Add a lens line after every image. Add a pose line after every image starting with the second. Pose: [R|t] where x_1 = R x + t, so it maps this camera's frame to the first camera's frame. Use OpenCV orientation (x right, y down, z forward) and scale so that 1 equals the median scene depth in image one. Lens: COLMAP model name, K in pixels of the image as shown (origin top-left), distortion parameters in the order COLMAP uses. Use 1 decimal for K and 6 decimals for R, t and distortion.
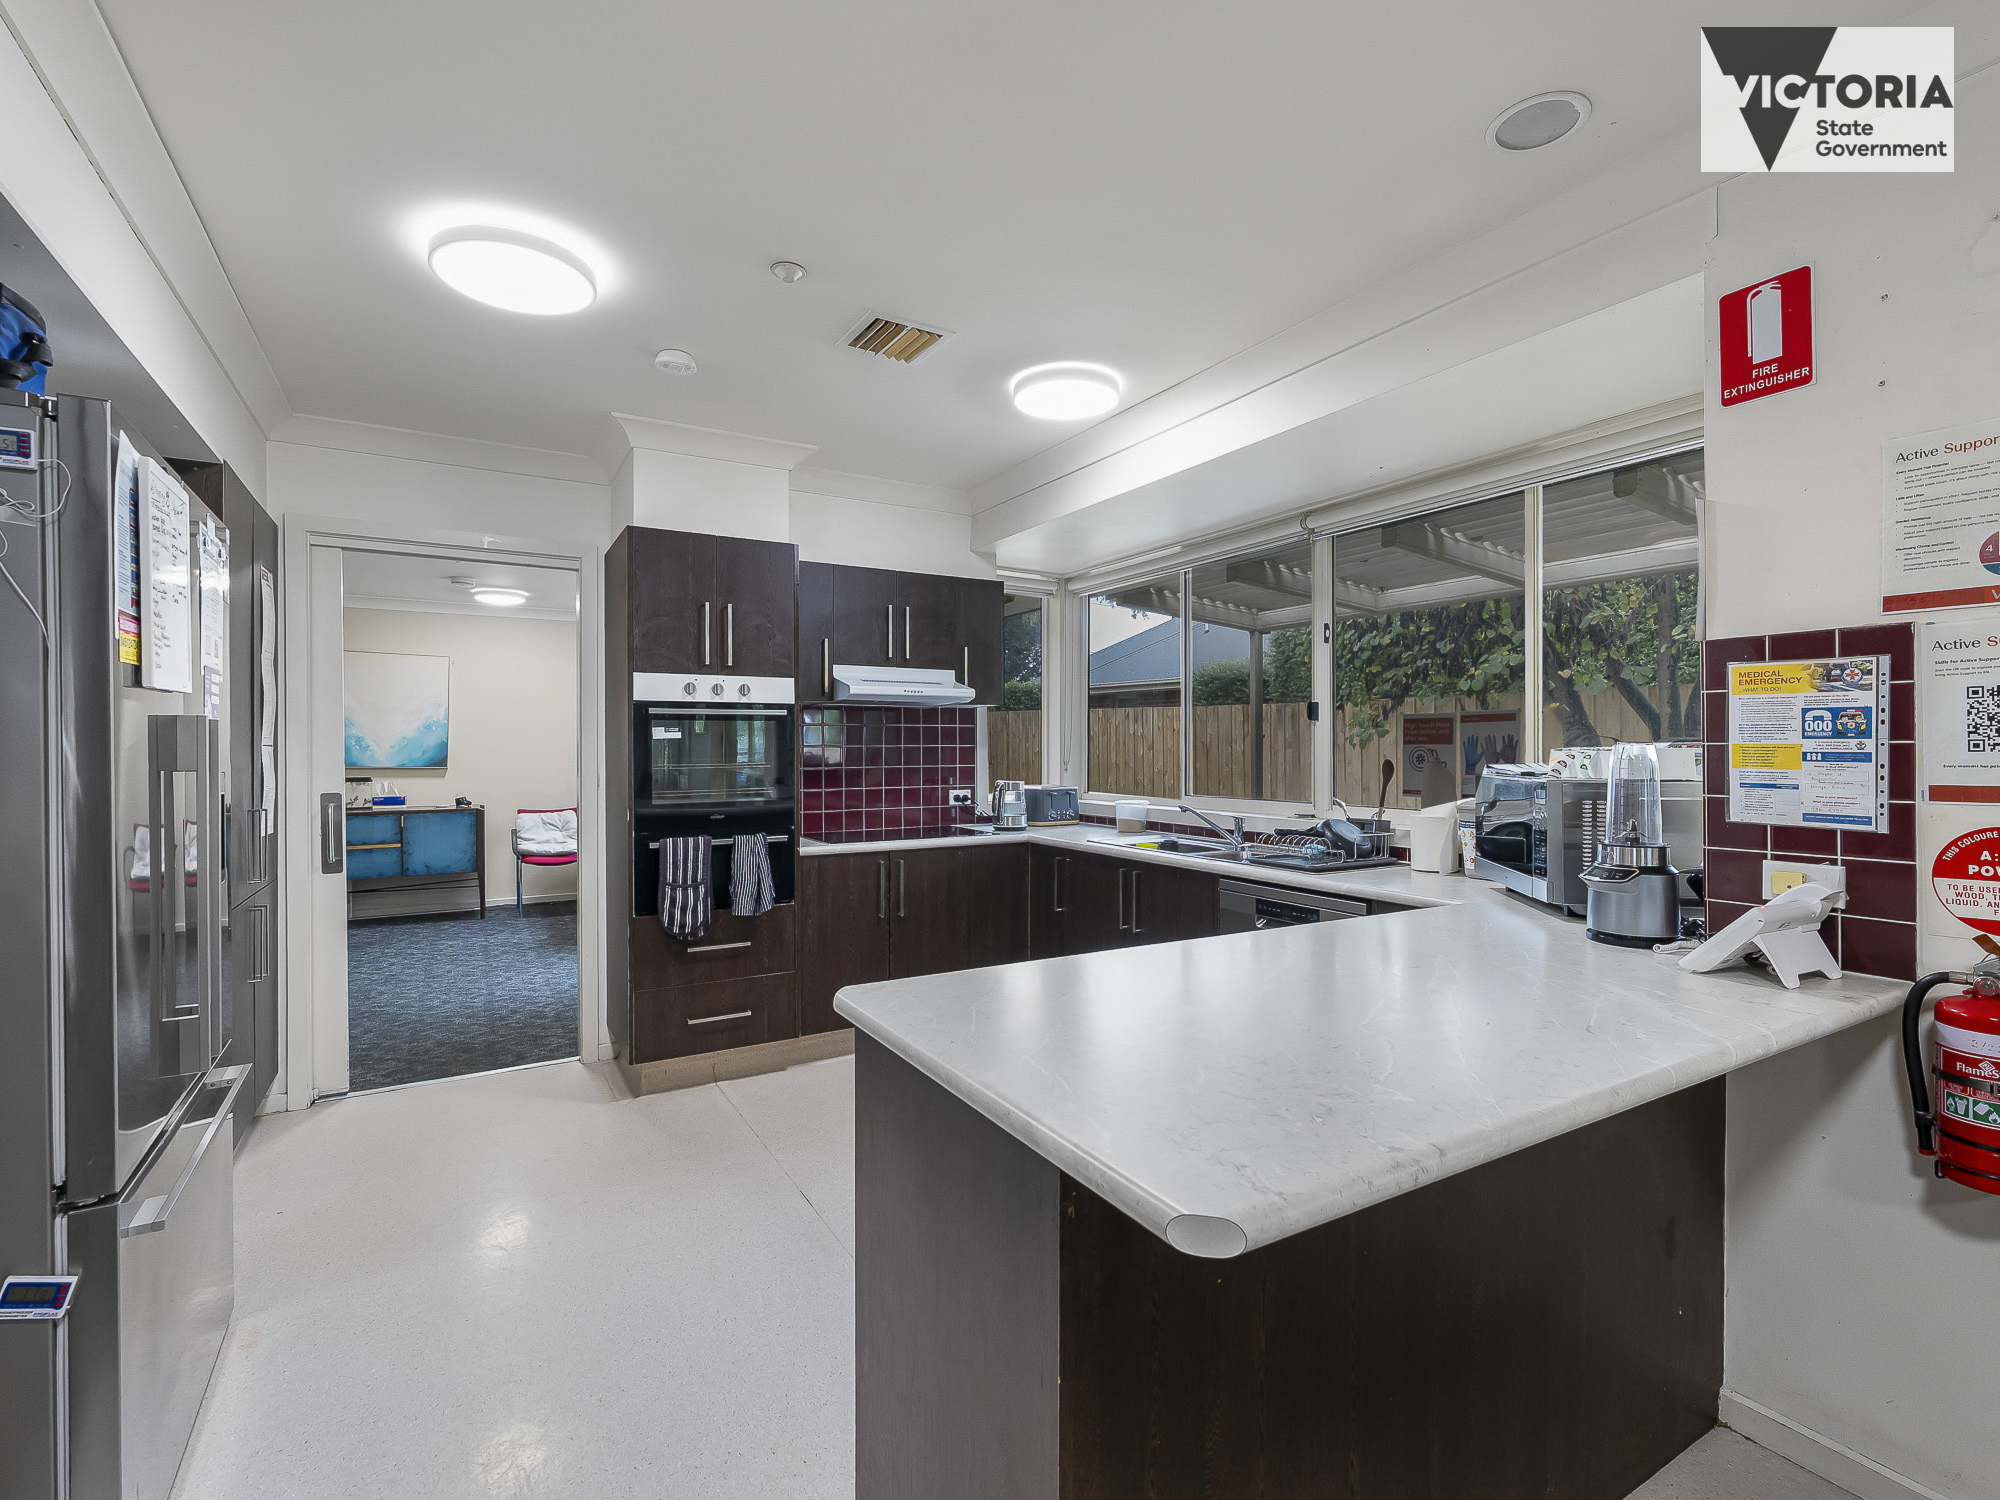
lens RADIAL K [[933.5, 0, 1007.0], [0, 933.5, 749.1], [0, 0, 1]] dist [-0.003221, -0.000390]
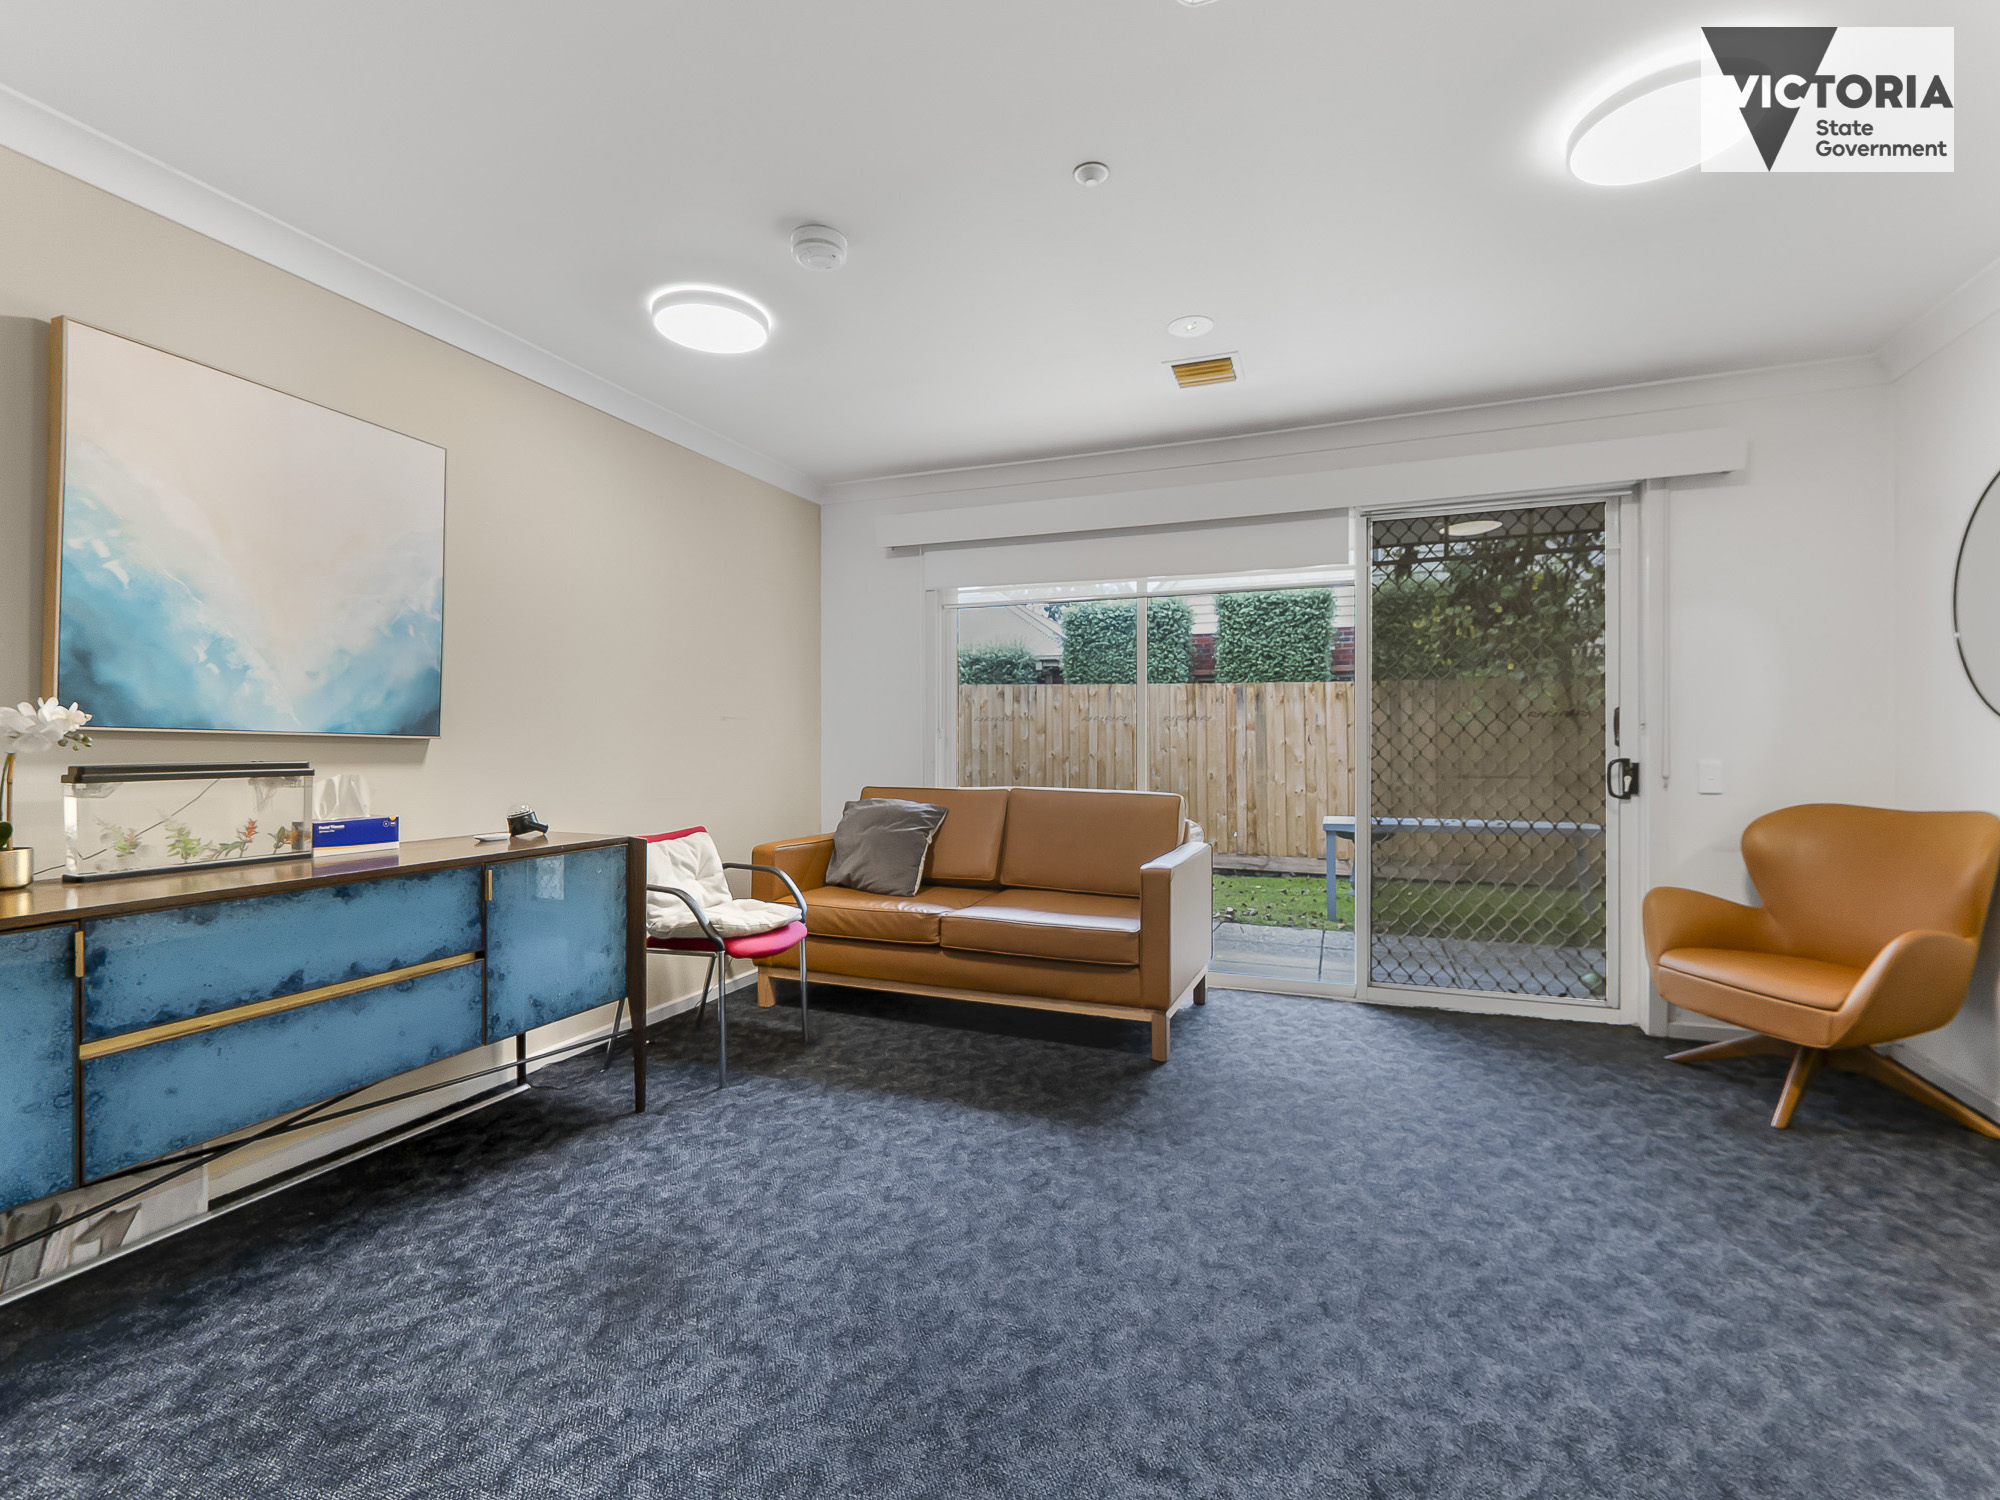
lens RADIAL K [[933.5, 0, 999.7], [0, 933.5, 750.3], [0, 0, 1]] dist [-0.003221, -0.000390]
pose [[0.789087, -0.002553, 0.614276, -1.325384], [0.002986, 0.999995, 0.000320, 0.051107], [-0.614274, 0.001582, 0.789091, 1.132702]]
